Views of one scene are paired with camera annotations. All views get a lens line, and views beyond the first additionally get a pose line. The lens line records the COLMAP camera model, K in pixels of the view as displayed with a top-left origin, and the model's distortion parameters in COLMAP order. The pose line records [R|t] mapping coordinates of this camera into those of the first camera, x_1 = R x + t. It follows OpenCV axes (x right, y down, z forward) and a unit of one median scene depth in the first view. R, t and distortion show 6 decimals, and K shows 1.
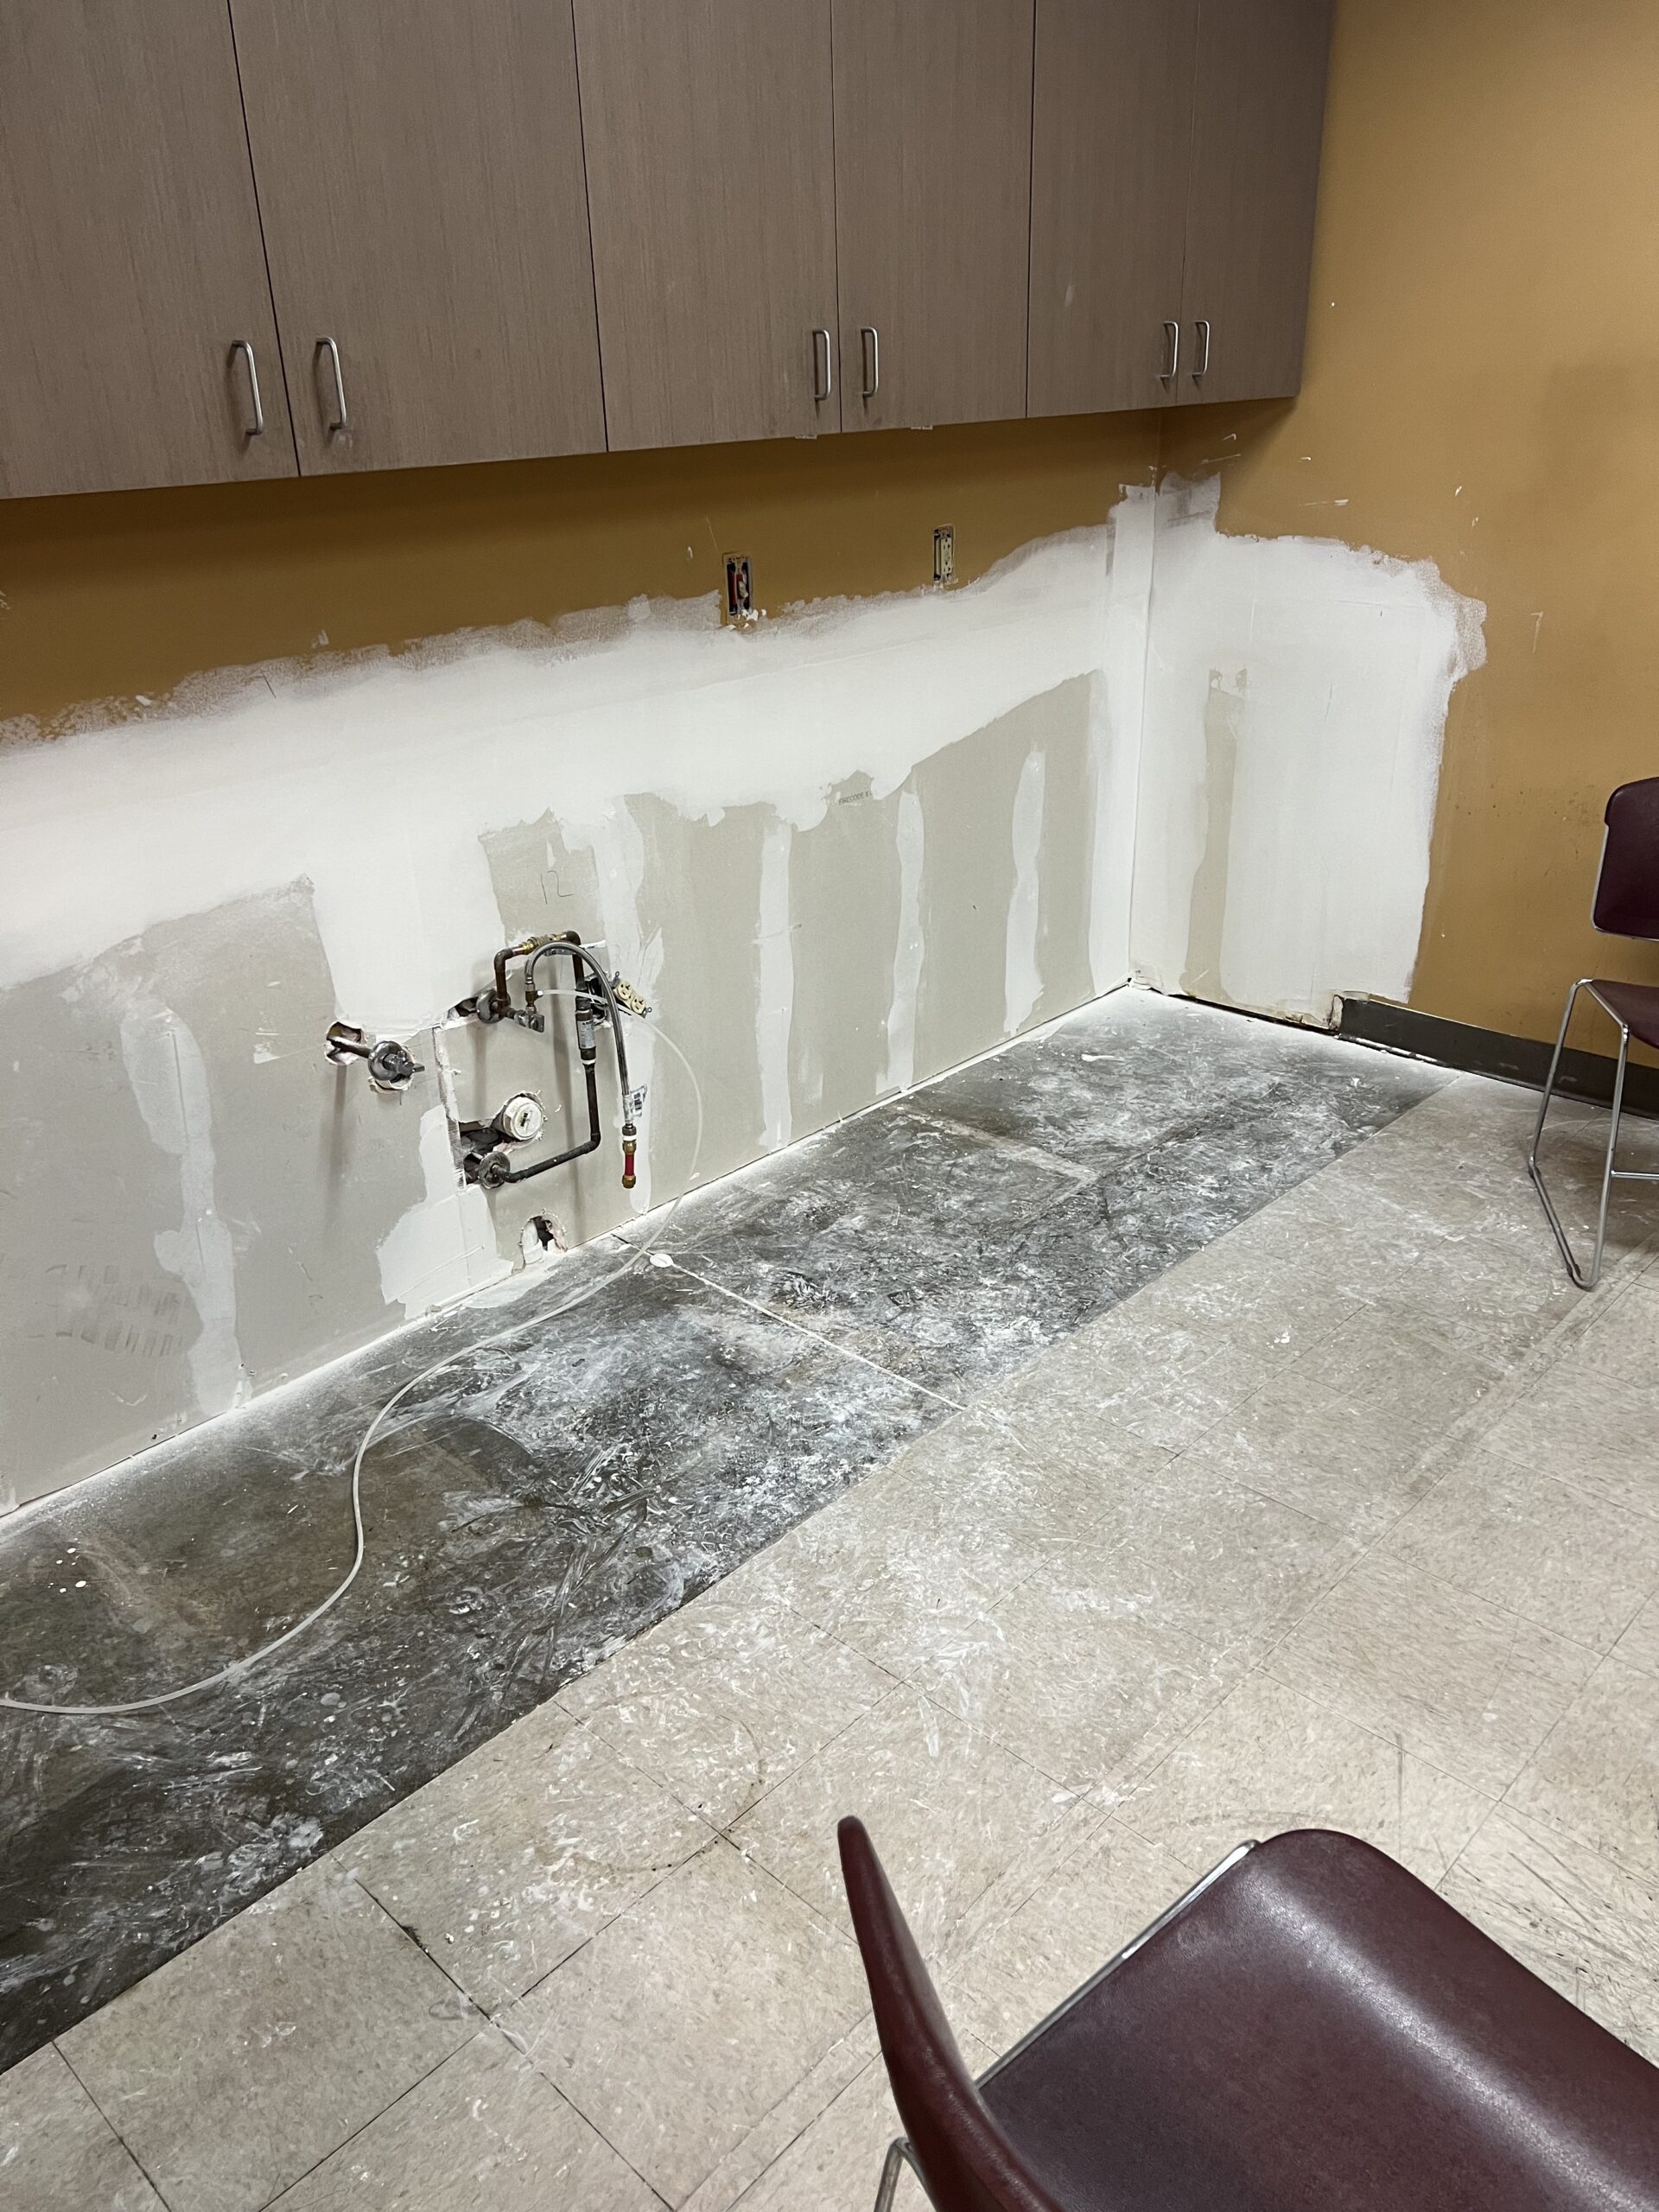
lens RADIAL K [[1665.1, 0, 832.3], [0, 1665.1, 1103.7], [0, 0, 1]] dist [-0.006292, -0.000616]
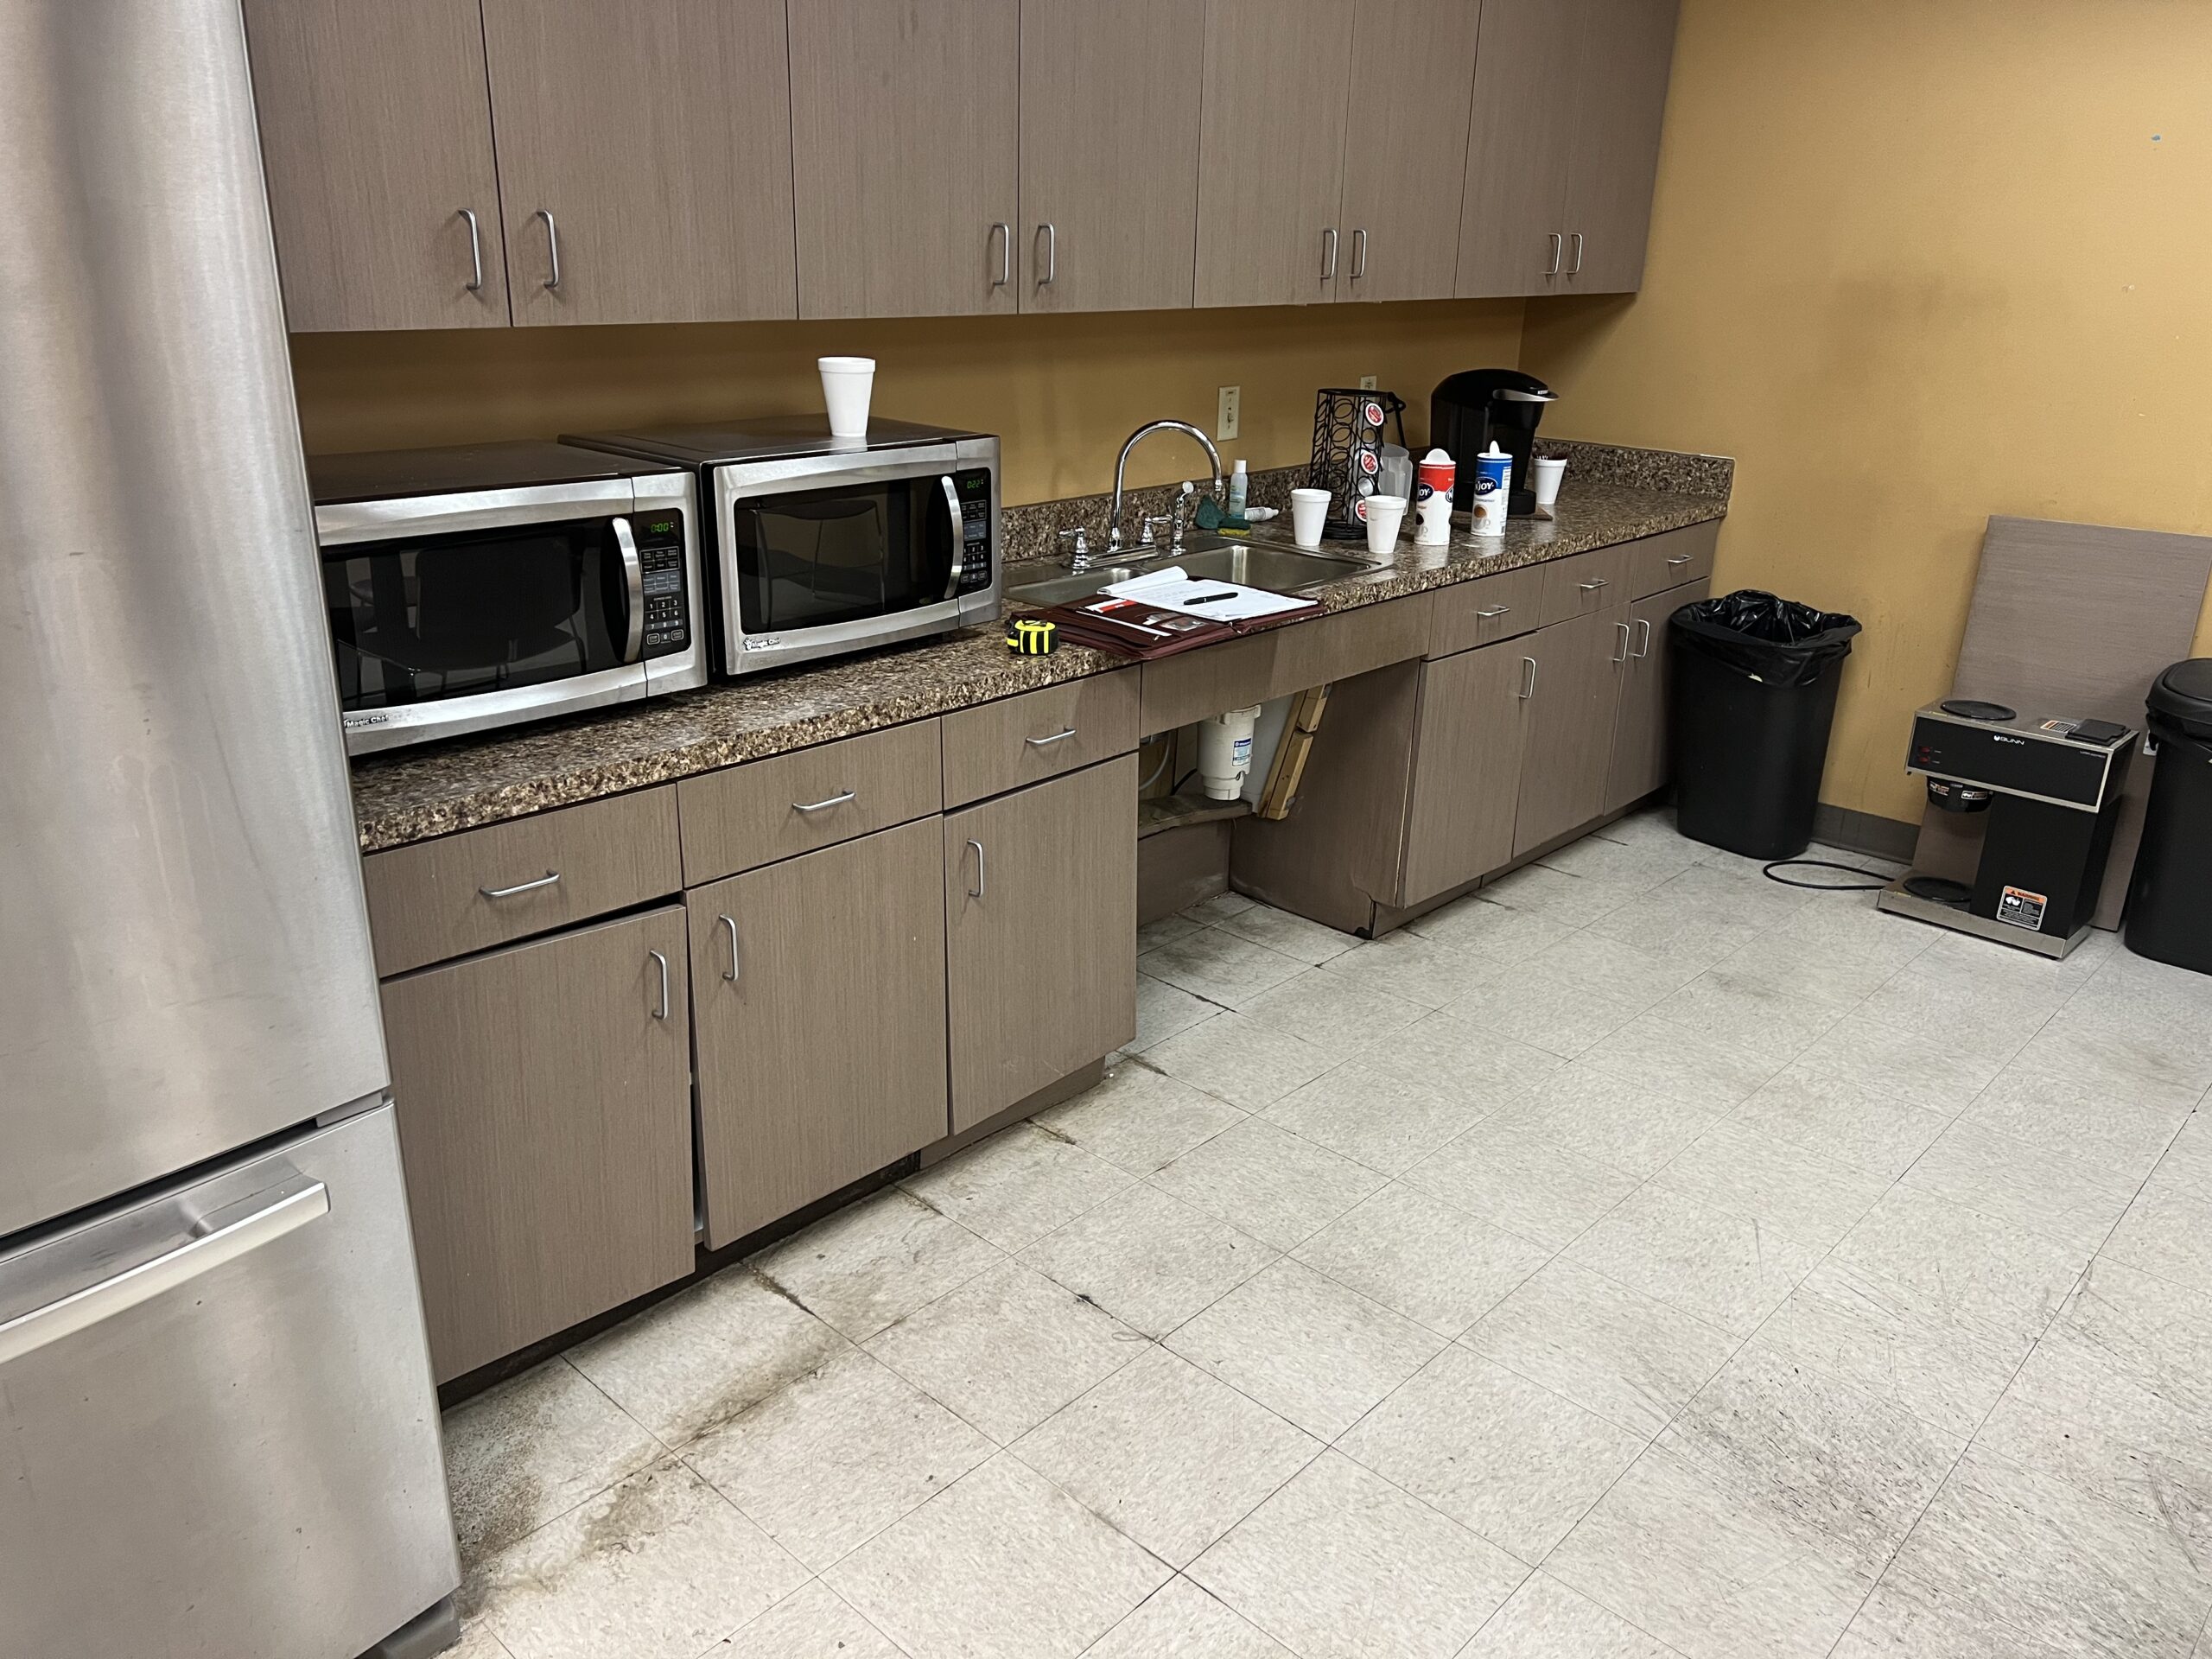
lens RADIAL K [[1665.1, 0, 1105.3], [0, 1665.1, 833.4], [0, 0, 1]] dist [-0.006292, -0.000616]
pose [[0.999135, 0.035966, 0.020890, -0.243747], [-0.034210, 0.996280, -0.079089, 0.182515], [-0.023657, 0.078306, 0.996649, -0.406061]]
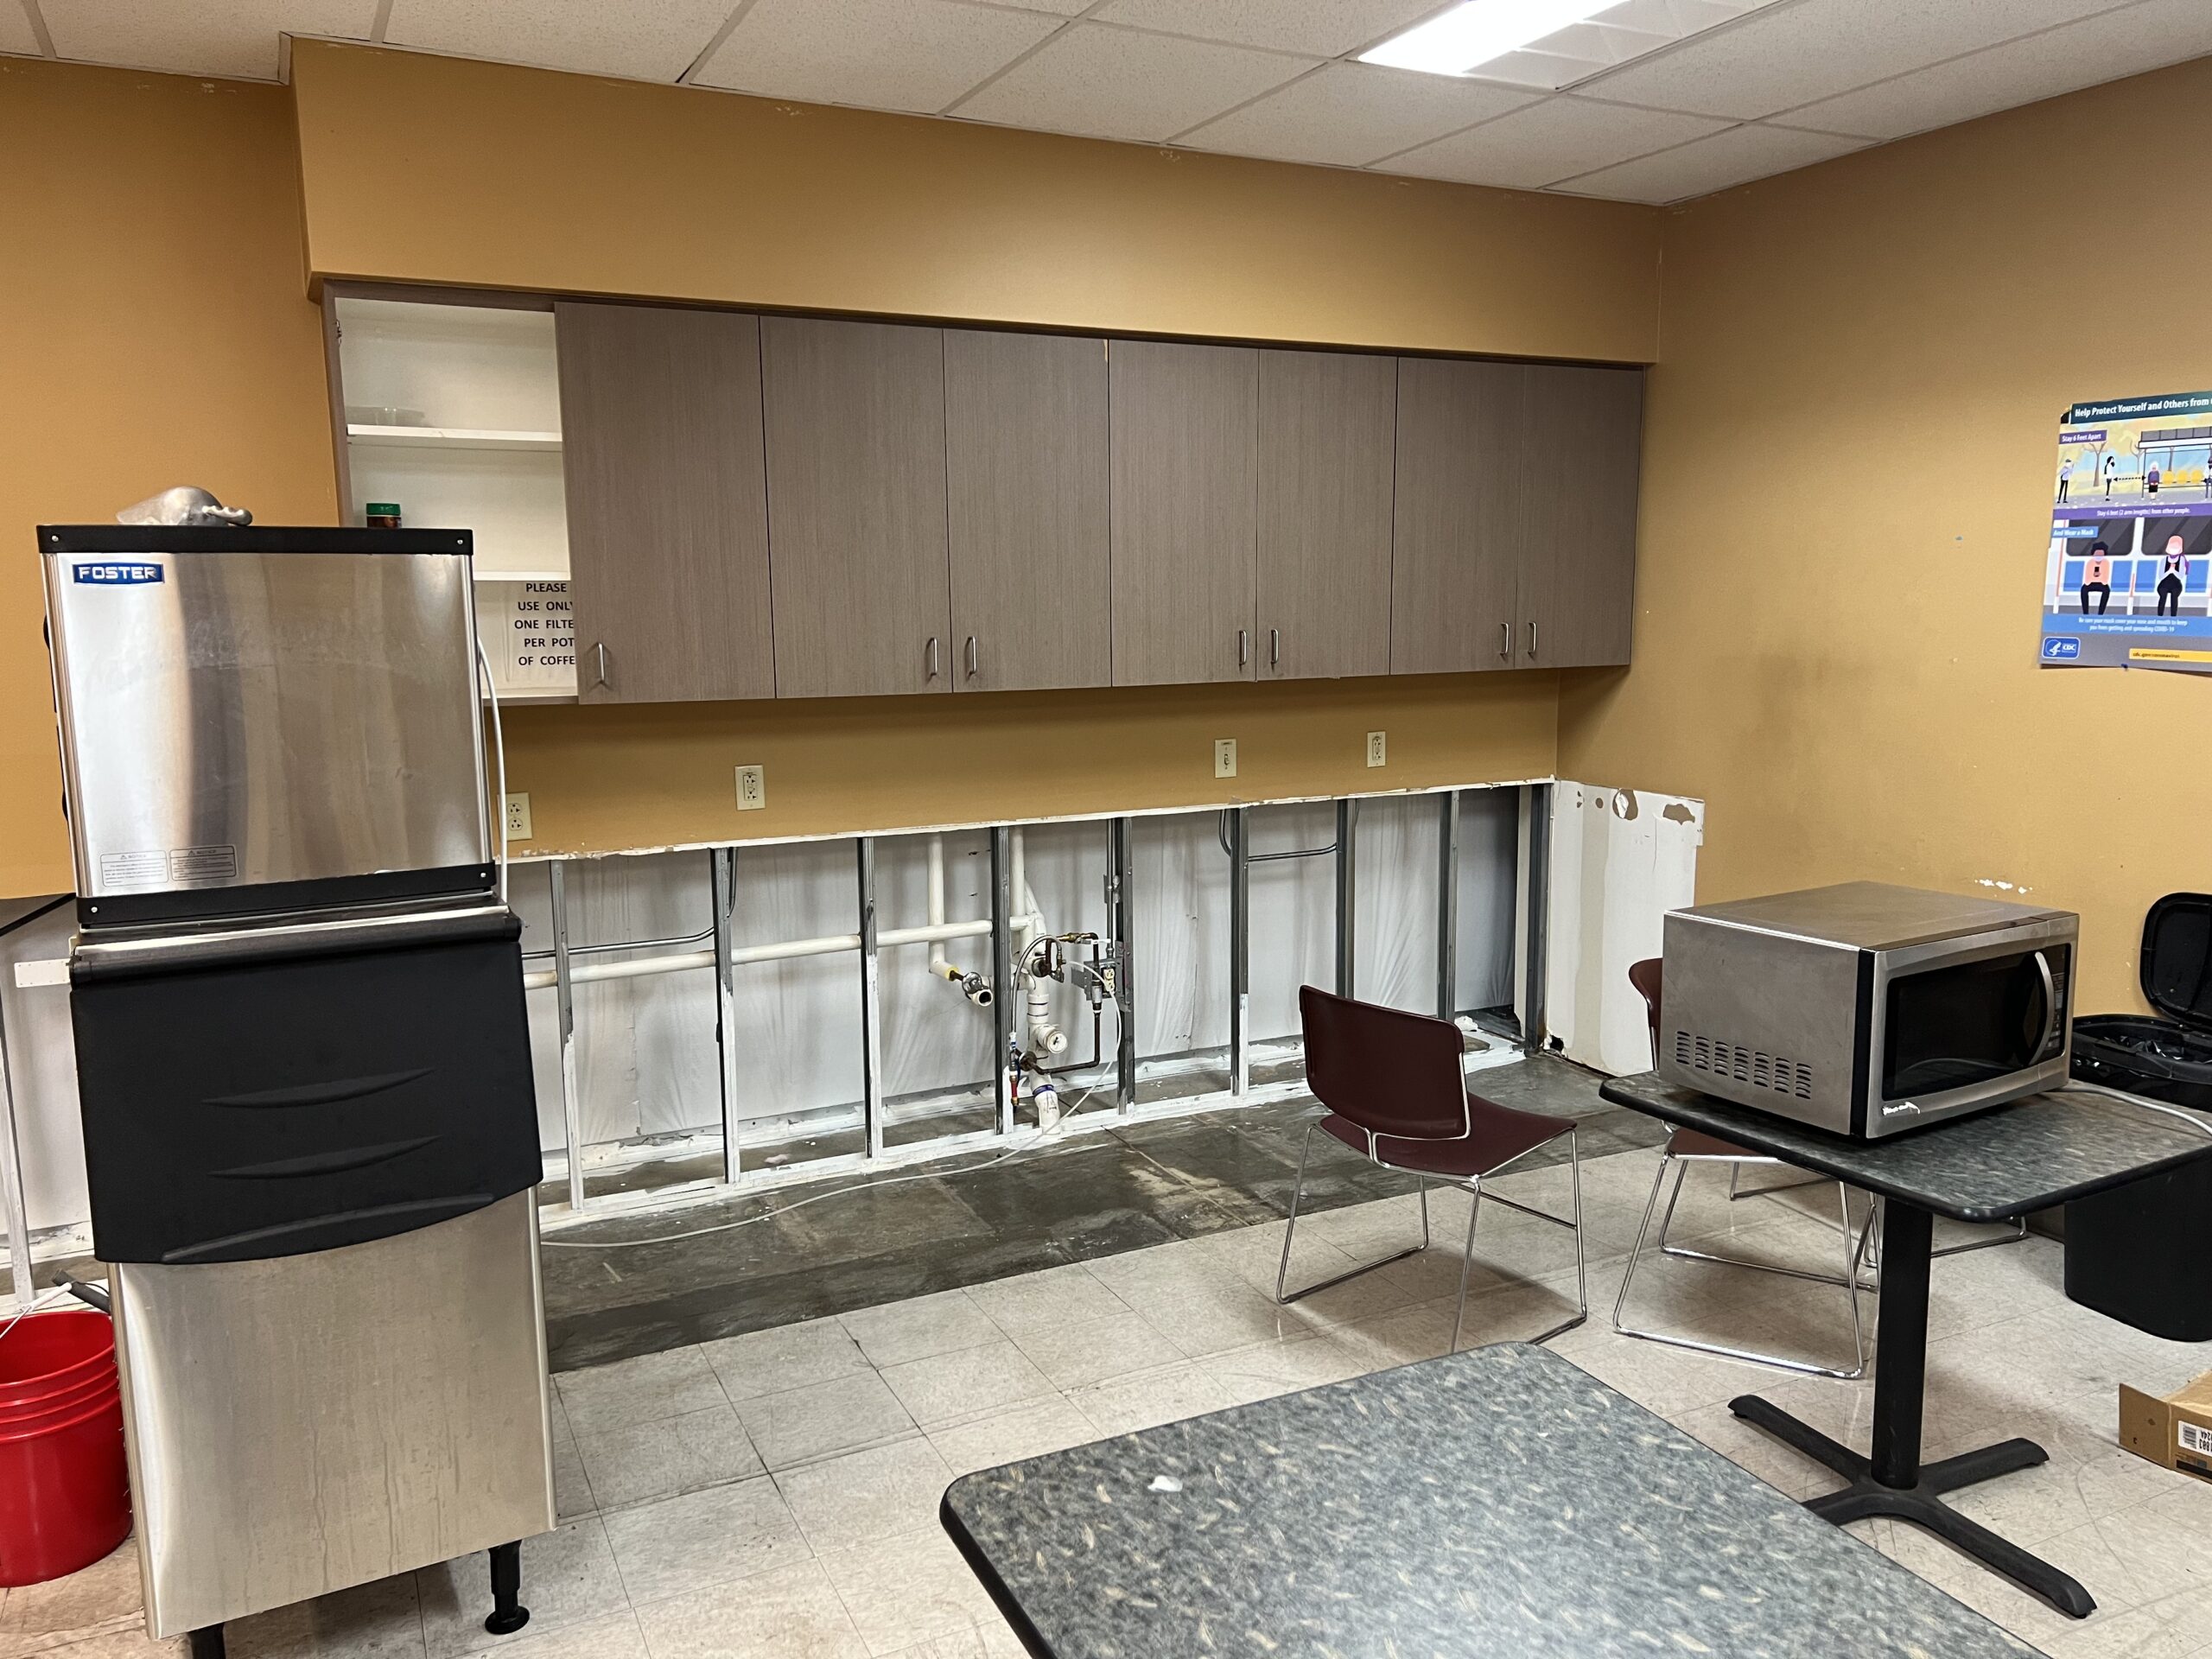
lens RADIAL K [[1665.1, 0, 1103.1], [0, 1665.1, 839.4], [0, 0, 1]] dist [-0.006292, -0.000616]
pose [[0.933130, 0.066960, -0.353250, 0.644919], [-0.159193, 0.957895, -0.238943, 0.303960], [0.322377, 0.279200, 0.904500, -0.872954]]
